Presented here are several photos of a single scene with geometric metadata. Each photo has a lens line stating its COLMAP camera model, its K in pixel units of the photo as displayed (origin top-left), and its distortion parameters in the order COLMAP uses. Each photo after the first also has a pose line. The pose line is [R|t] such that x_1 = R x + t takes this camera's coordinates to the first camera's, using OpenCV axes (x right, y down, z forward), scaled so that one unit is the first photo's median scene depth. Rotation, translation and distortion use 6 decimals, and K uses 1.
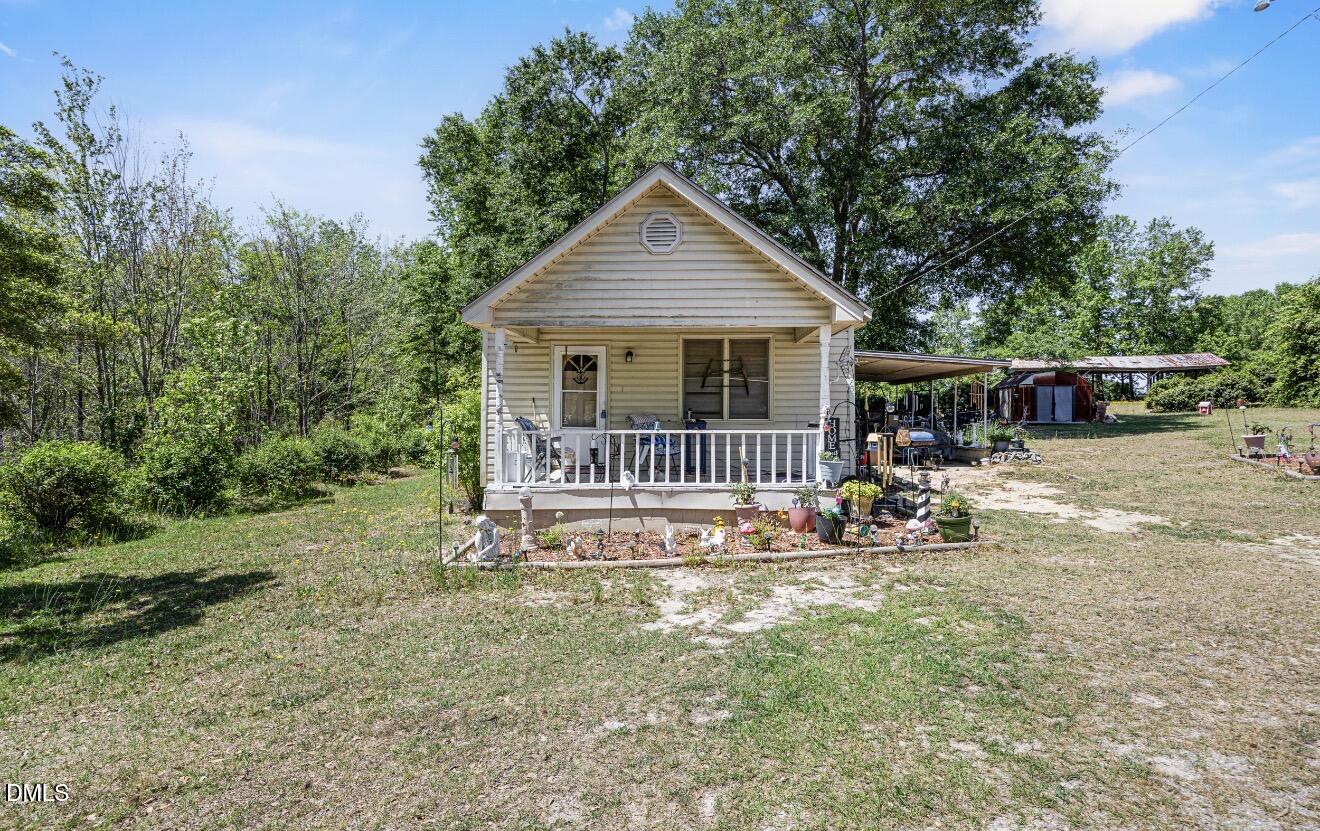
lens RADIAL K [[568.3, 0, 686.3], [0, 568.3, 399.5], [0, 0, 1]] dist [-0.000674, -0.000229]
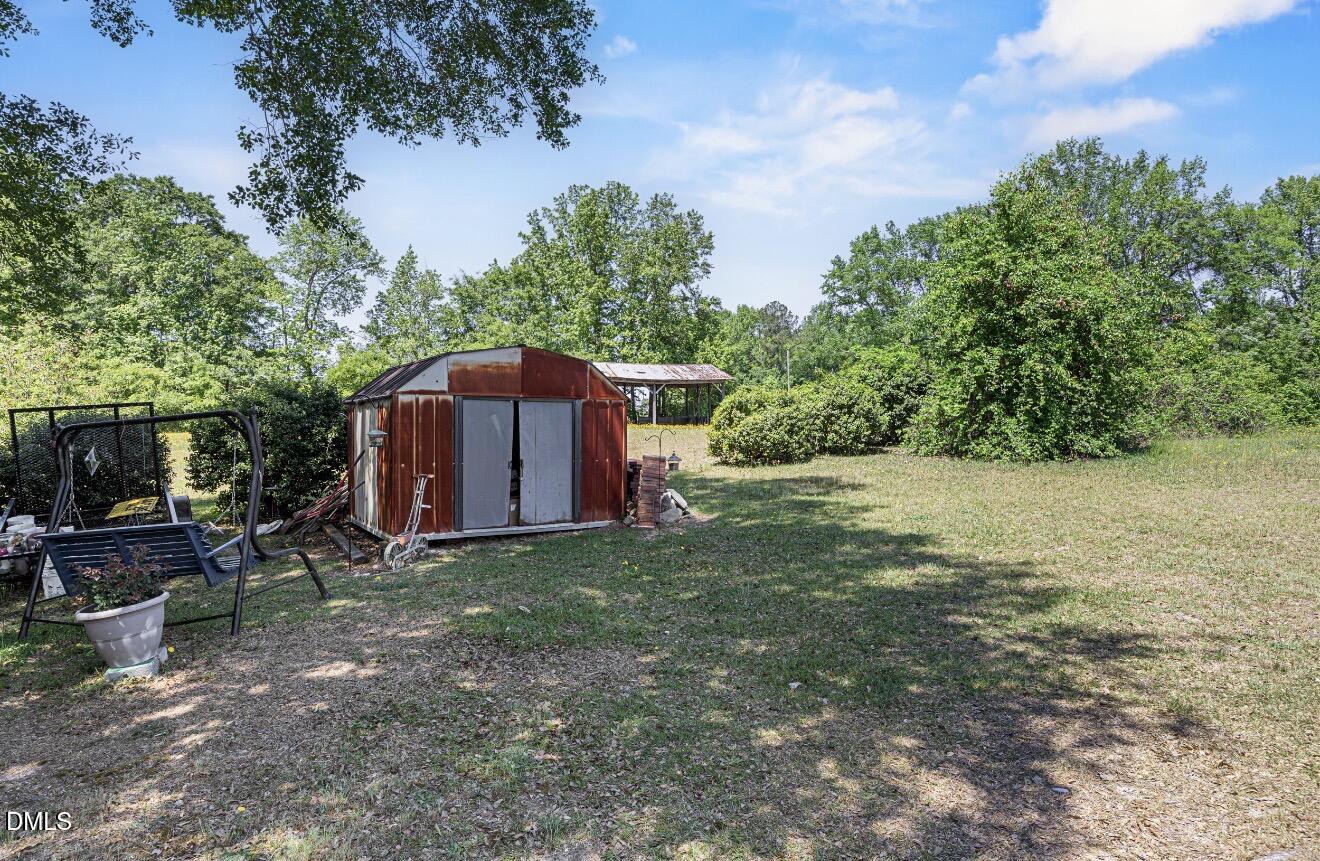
lens RADIAL K [[598.5, 0, 660.0], [0, 598.5, 430.5], [0, 0, 1]] dist [0.000197, -0.000070]
pose [[0.732729, -0.010901, 0.680433, 0.262530], [-0.010069, 0.999589, 0.026857, -0.009279], [-0.680446, -0.026530, 0.732318, 0.388112]]
